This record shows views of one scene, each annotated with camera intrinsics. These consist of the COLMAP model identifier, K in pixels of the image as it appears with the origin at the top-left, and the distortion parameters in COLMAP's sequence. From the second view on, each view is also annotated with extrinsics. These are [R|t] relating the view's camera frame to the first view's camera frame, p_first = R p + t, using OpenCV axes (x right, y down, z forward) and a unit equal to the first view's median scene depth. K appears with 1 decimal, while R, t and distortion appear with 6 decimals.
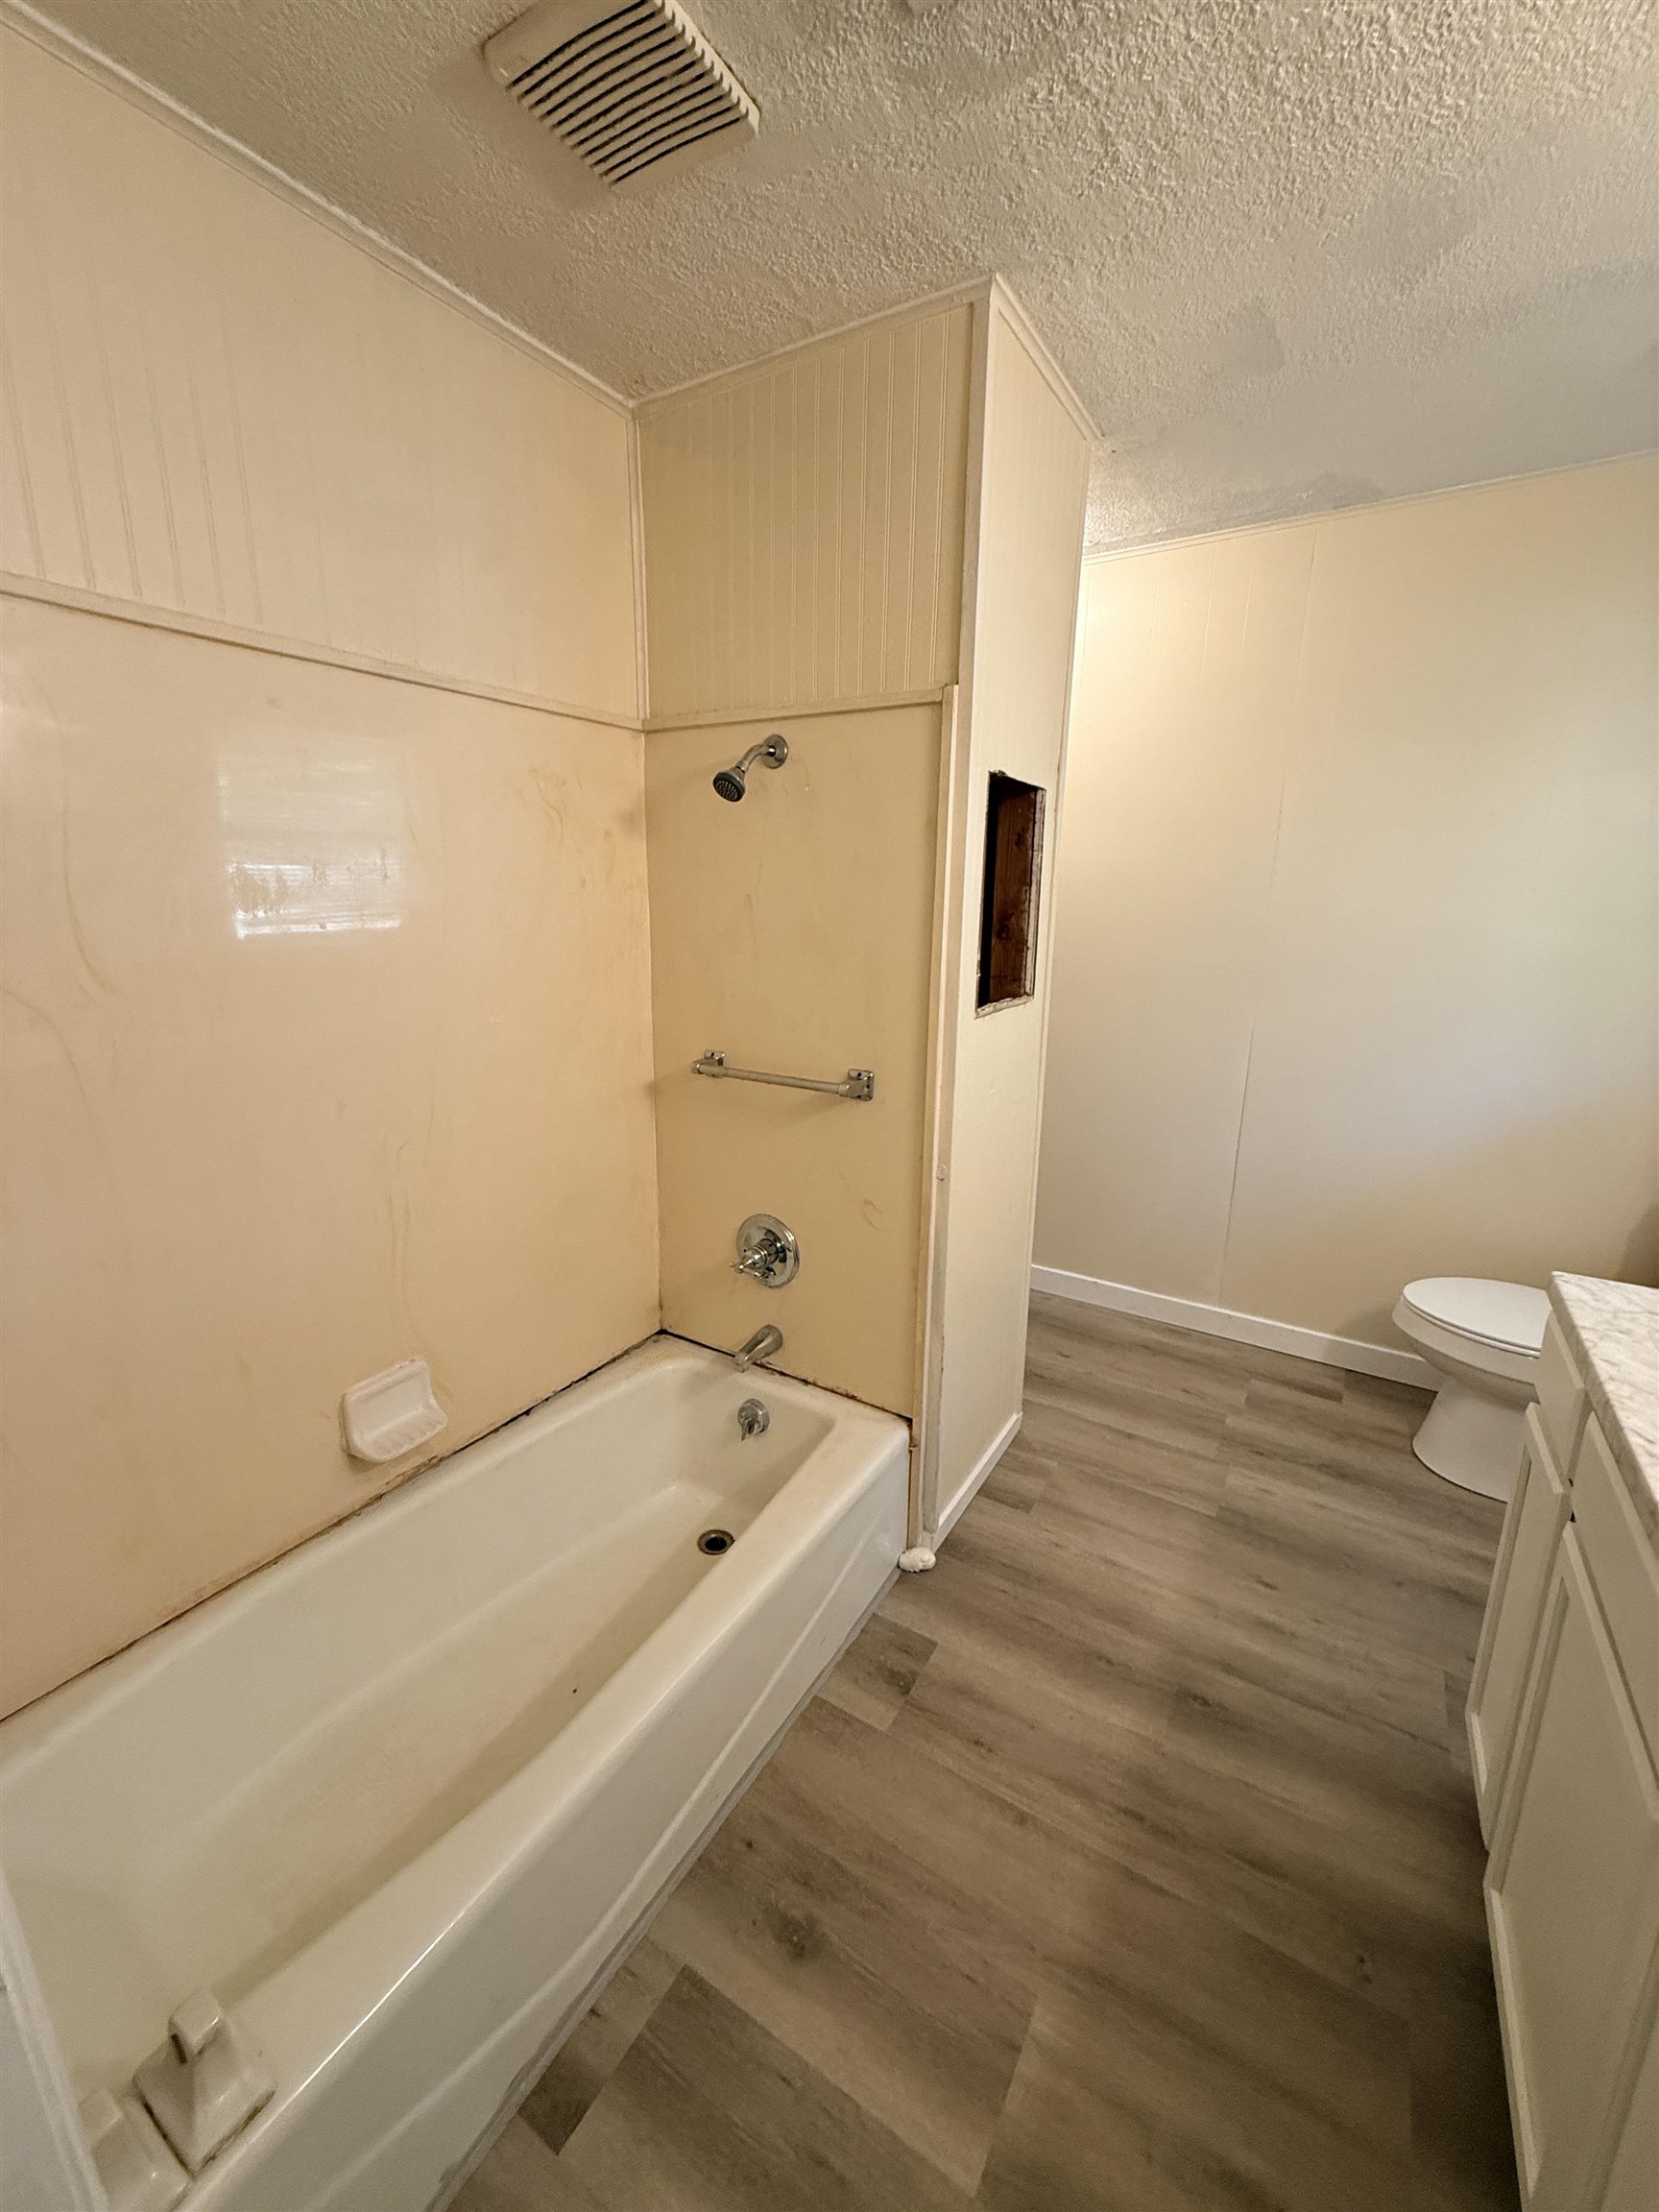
lens RADIAL K [[881.7, 0, 829.5], [0, 881.7, 1106.0], [0, 0, 1]] dist [0.001768, 0.000208]
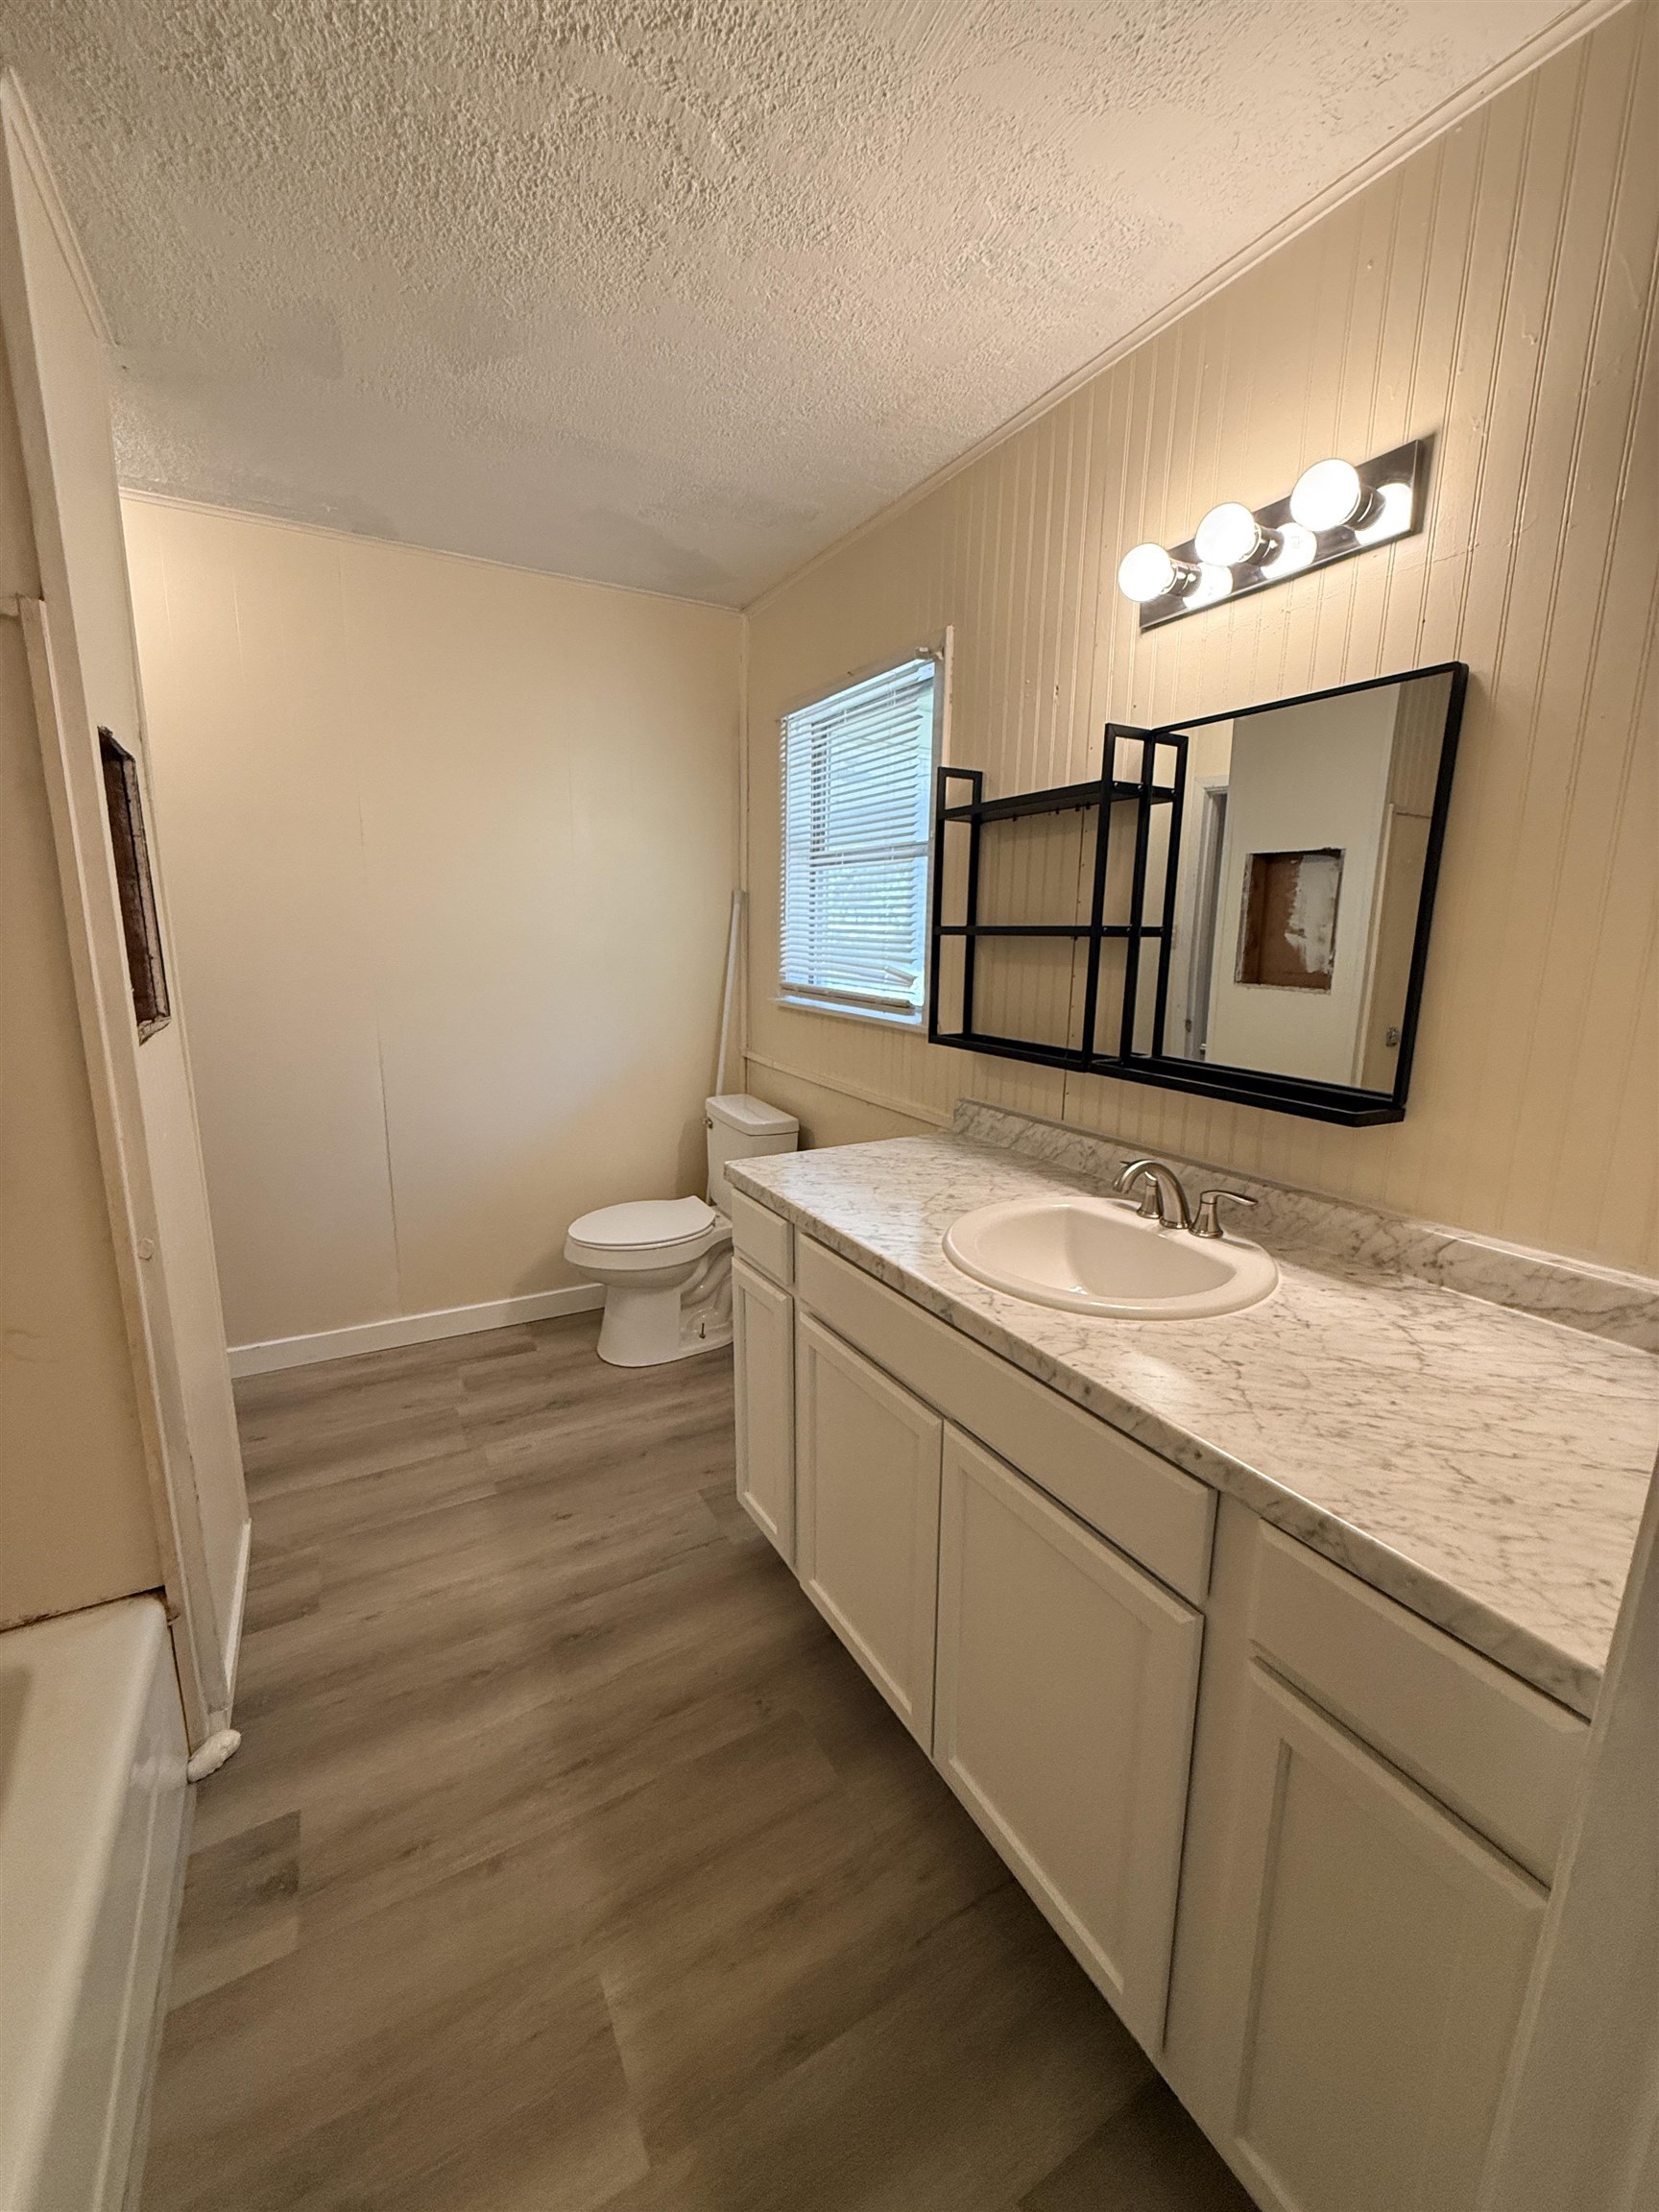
lens RADIAL K [[881.7, 0, 829.5], [0, 881.7, 1106.0], [0, 0, 1]] dist [0.001768, 0.000208]
pose [[0.487967, -0.181406, 0.853803, -0.197843], [0.199961, 0.975384, 0.092956, 0.001634], [-0.849649, 0.125368, 0.512229, 0.084662]]
